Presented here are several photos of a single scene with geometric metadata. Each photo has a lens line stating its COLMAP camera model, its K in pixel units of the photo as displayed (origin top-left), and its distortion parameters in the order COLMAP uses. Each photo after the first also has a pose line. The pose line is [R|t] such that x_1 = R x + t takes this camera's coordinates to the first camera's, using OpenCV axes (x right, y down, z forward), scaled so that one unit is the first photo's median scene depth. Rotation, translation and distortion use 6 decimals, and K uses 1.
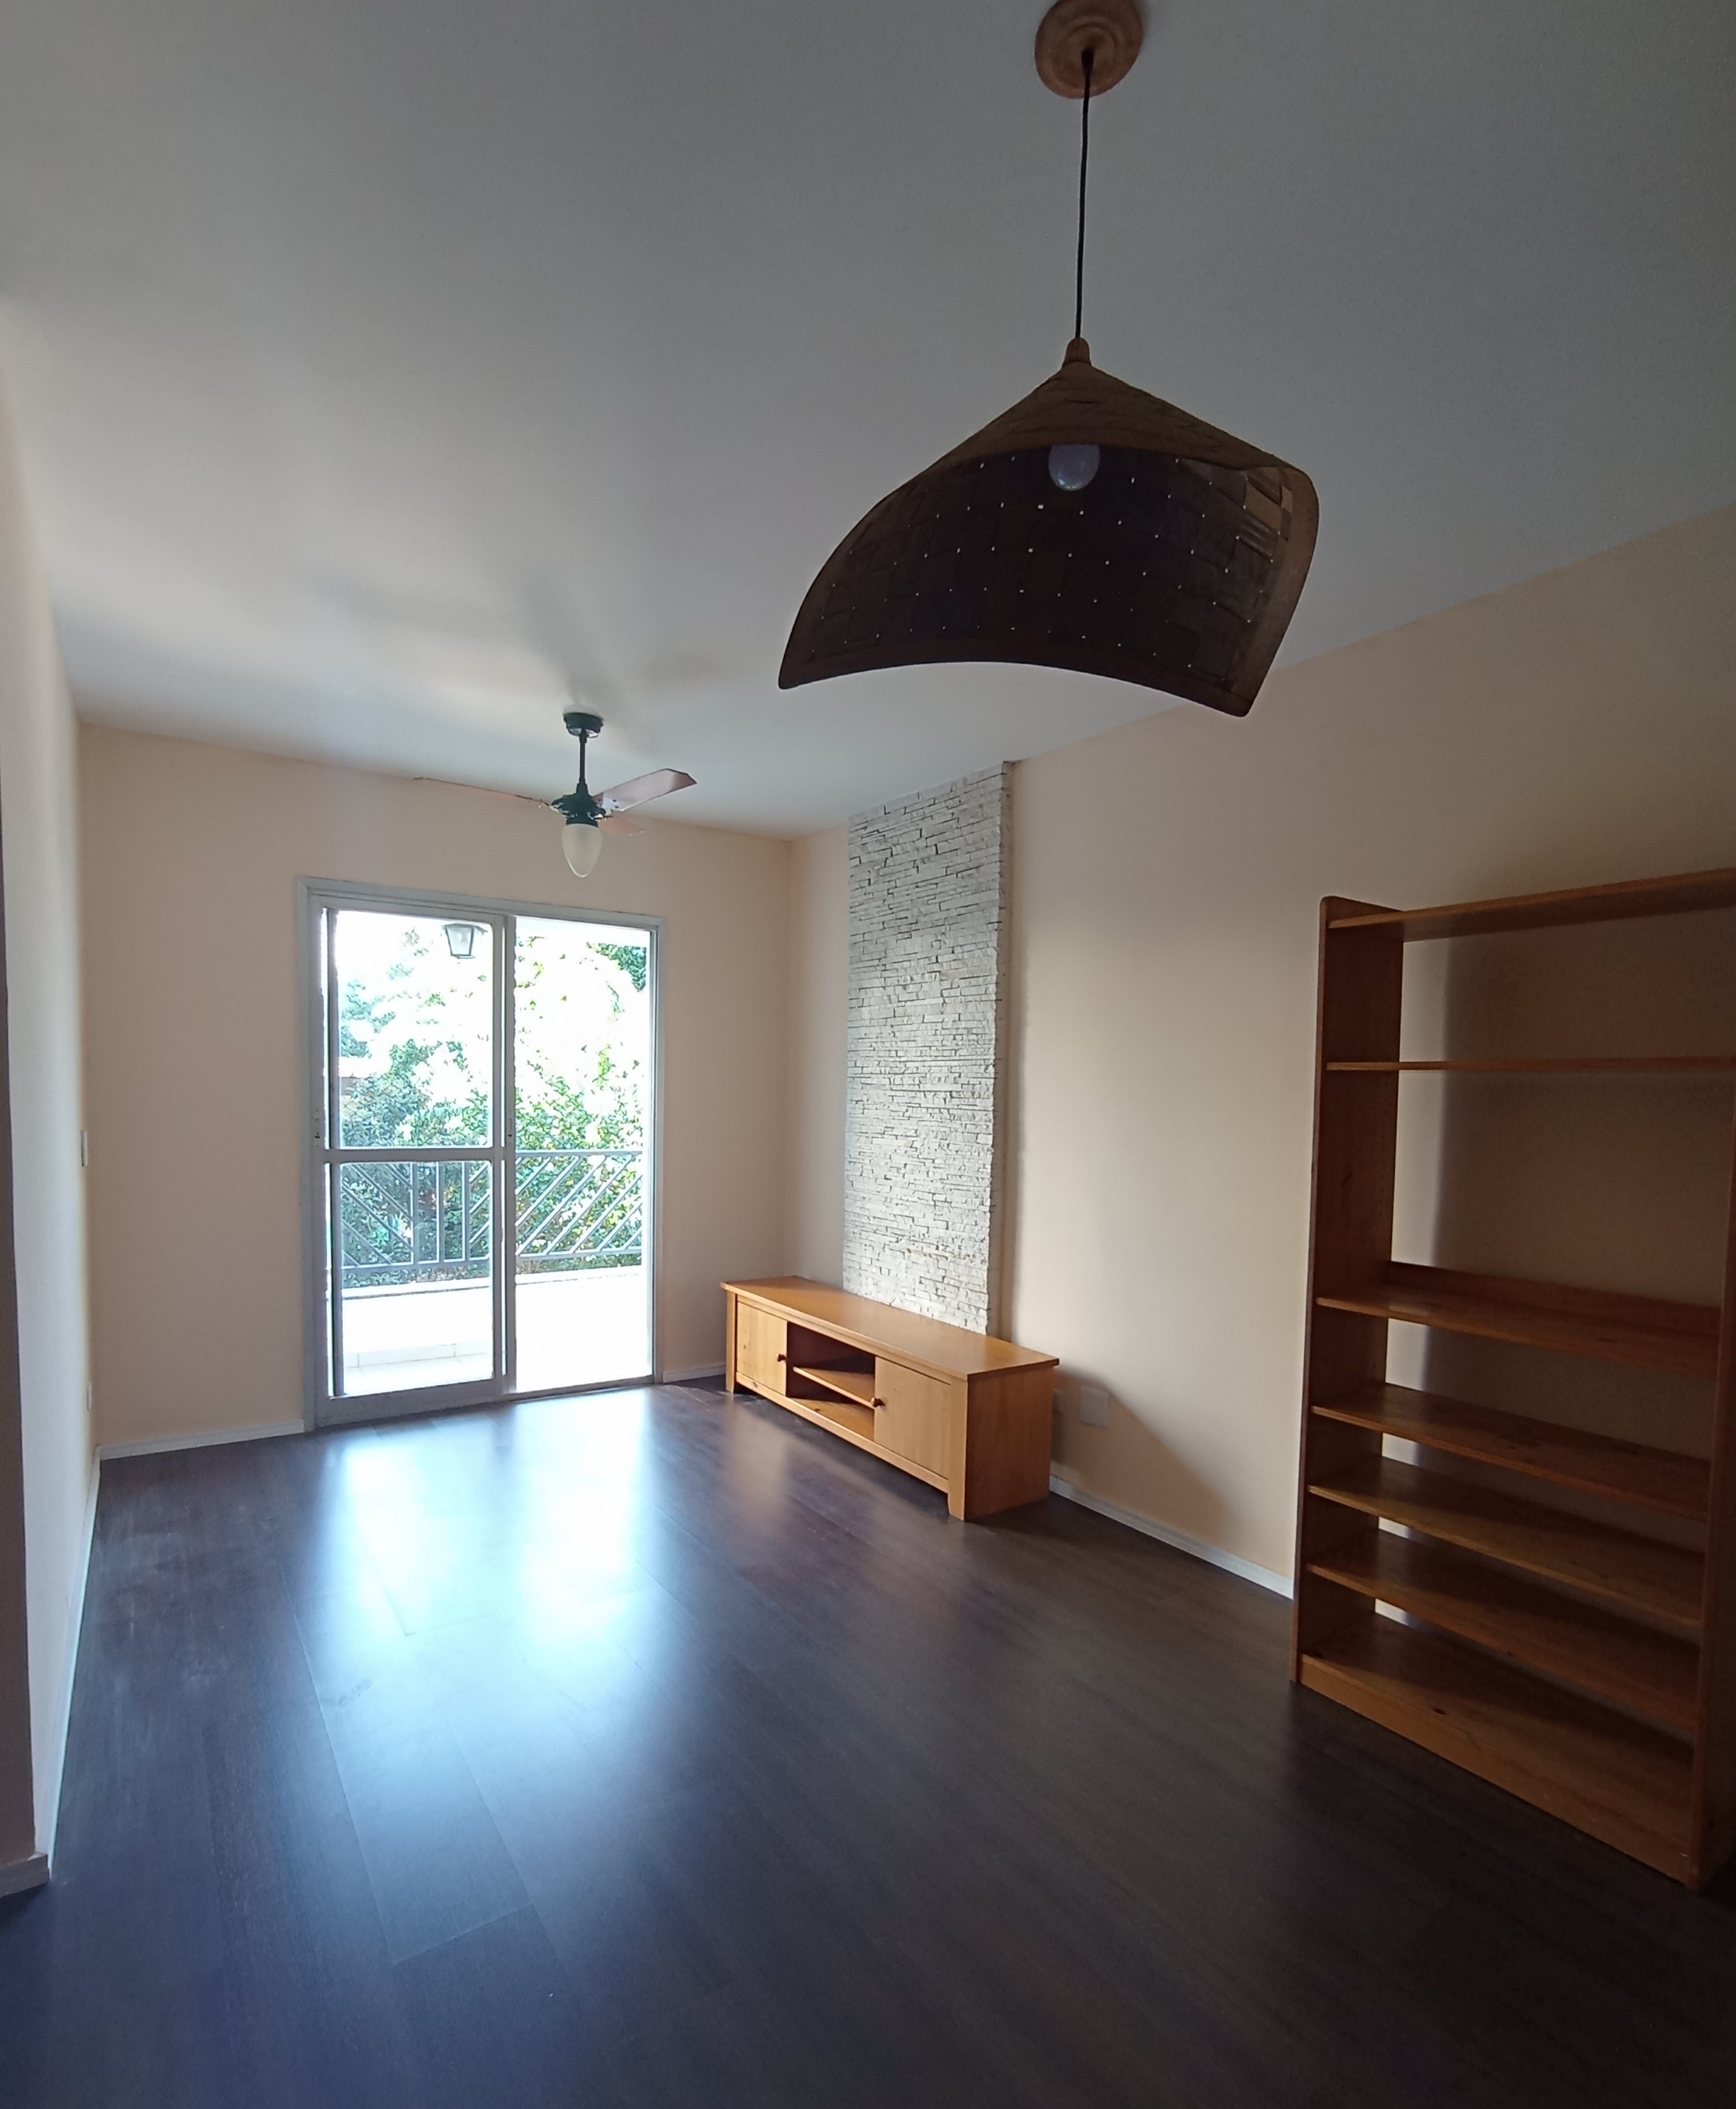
lens RADIAL K [[1005.3, 0, 868.7], [0, 1005.3, 1159.3], [0, 0, 1]] dist [-0.029596, 0.000905]
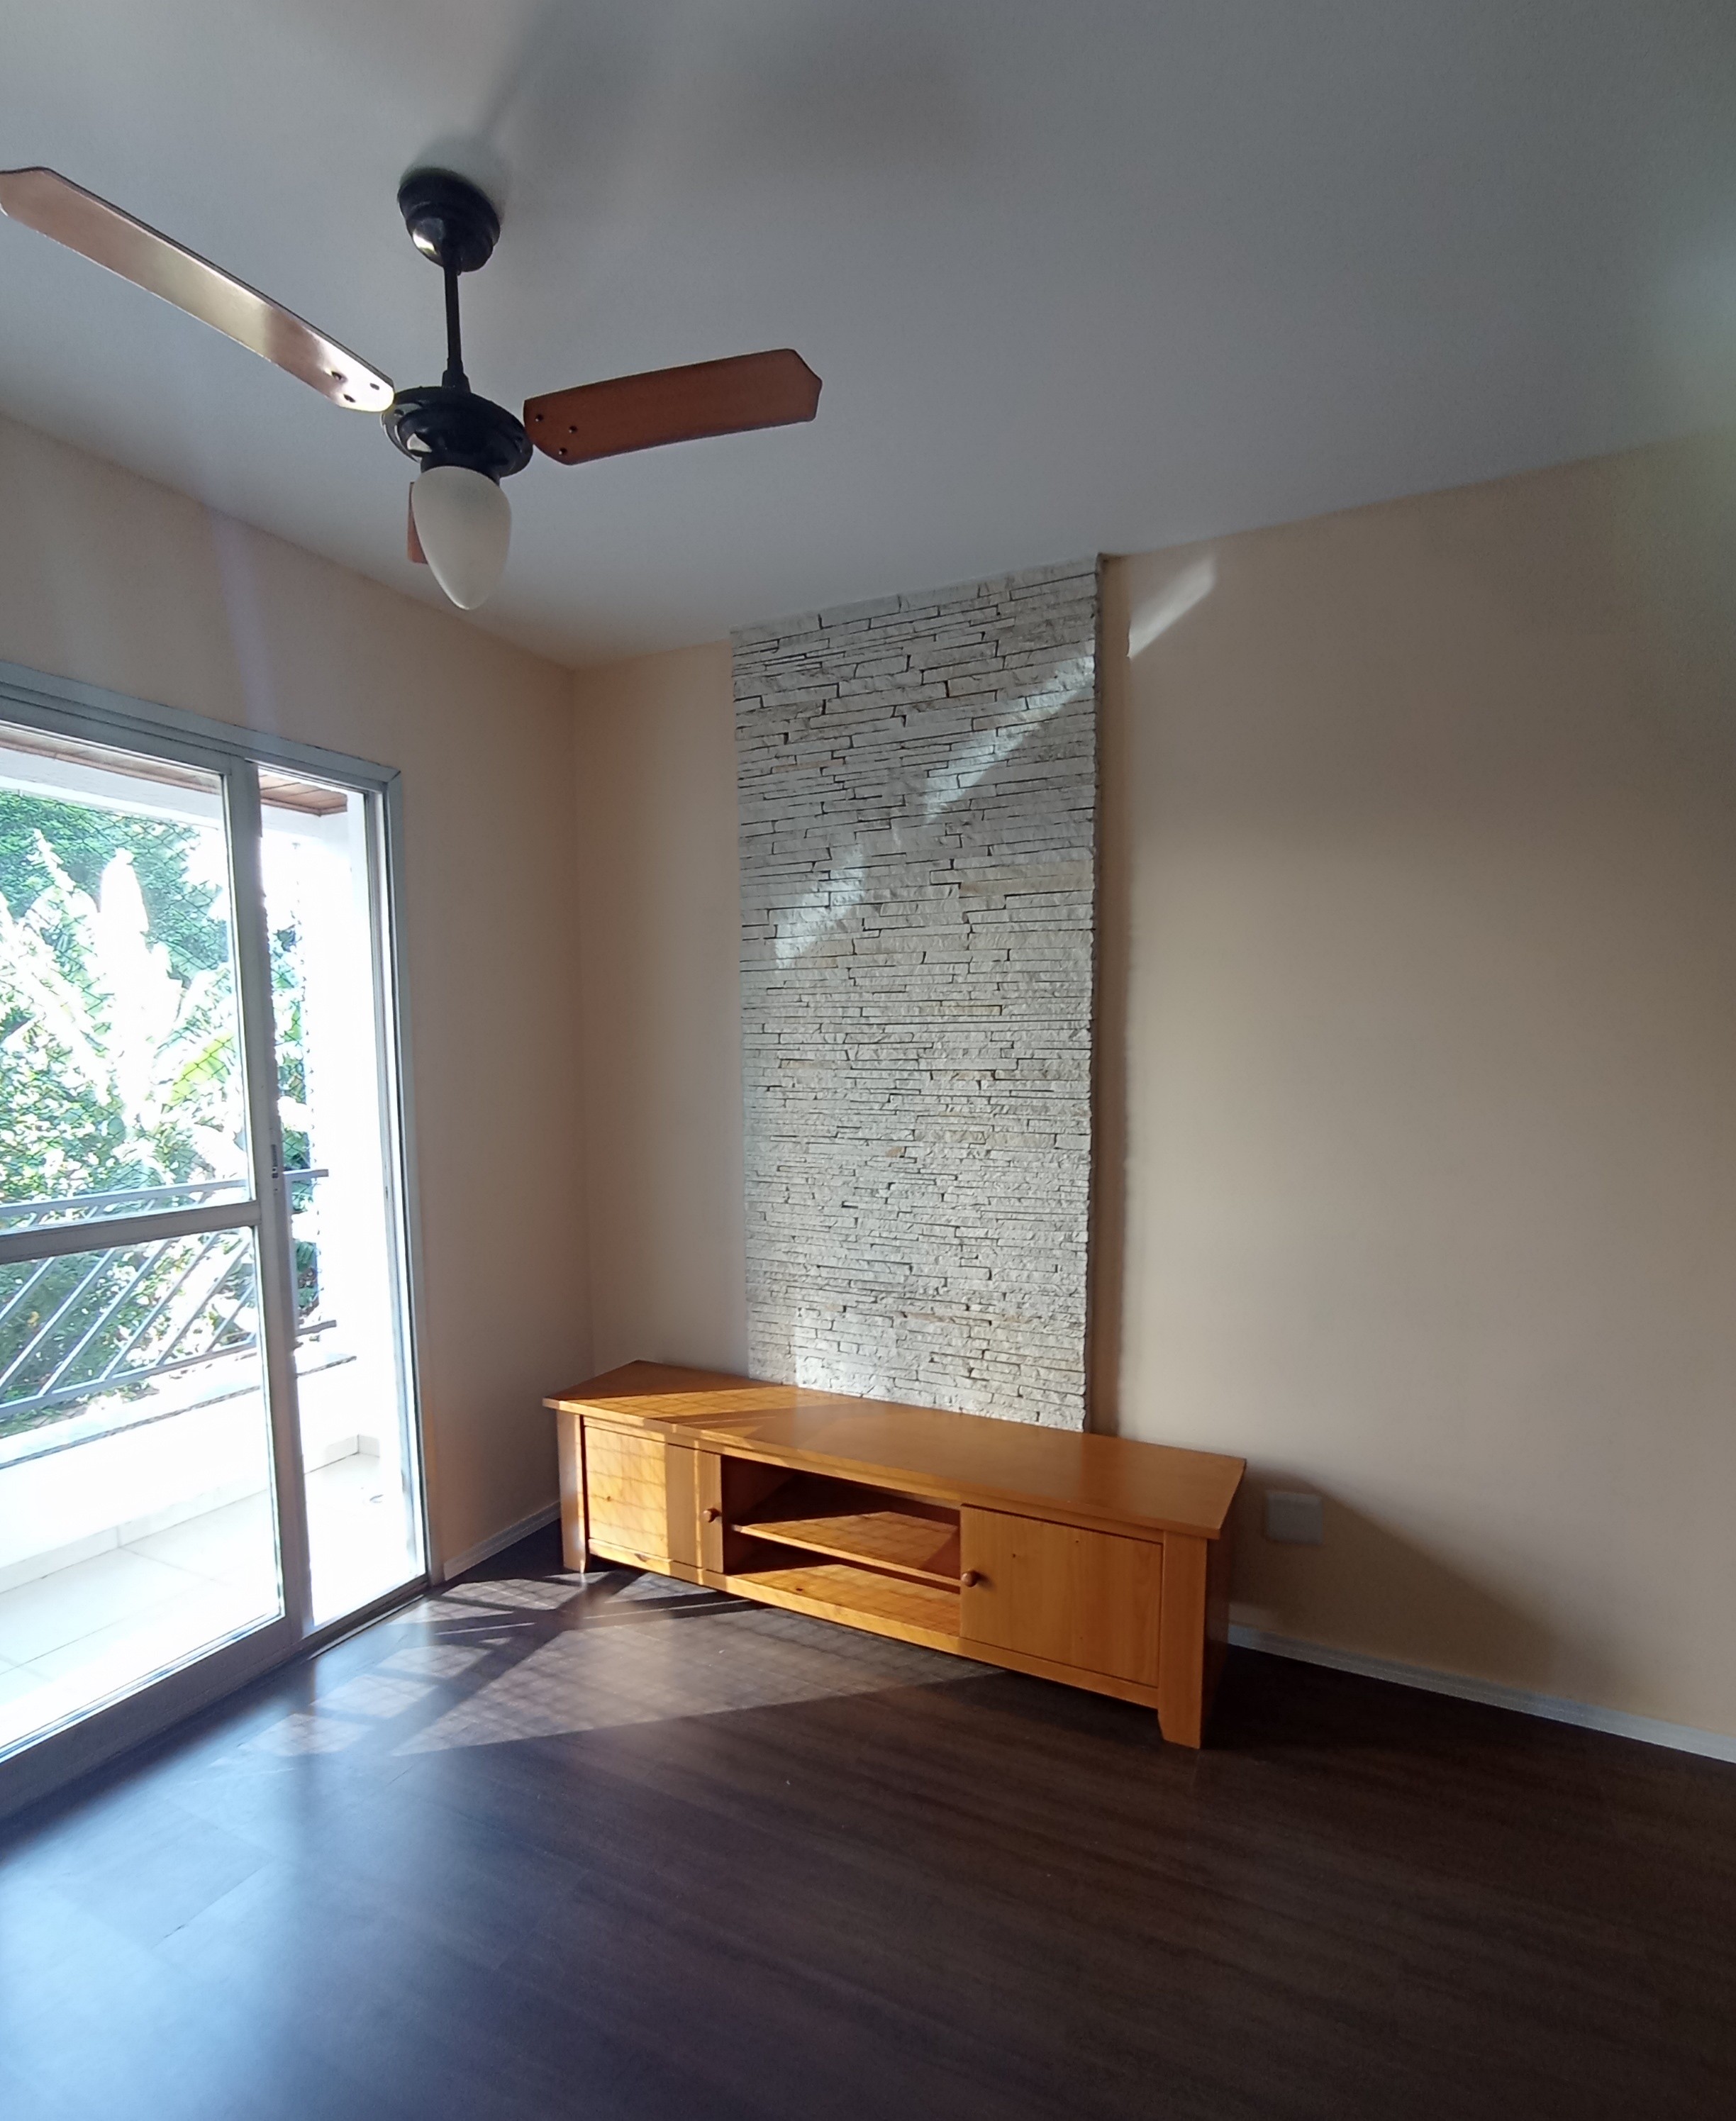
lens RADIAL K [[1011.1, 0, 868.7], [0, 1011.1, 1165.9], [0, 0, 1]] dist [-0.029596, 0.000905]
pose [[0.874811, -0.076308, 0.478416, -0.292442], [0.054117, 0.996729, 0.060023, -0.047059], [-0.481431, -0.026618, 0.876079, 0.441995]]
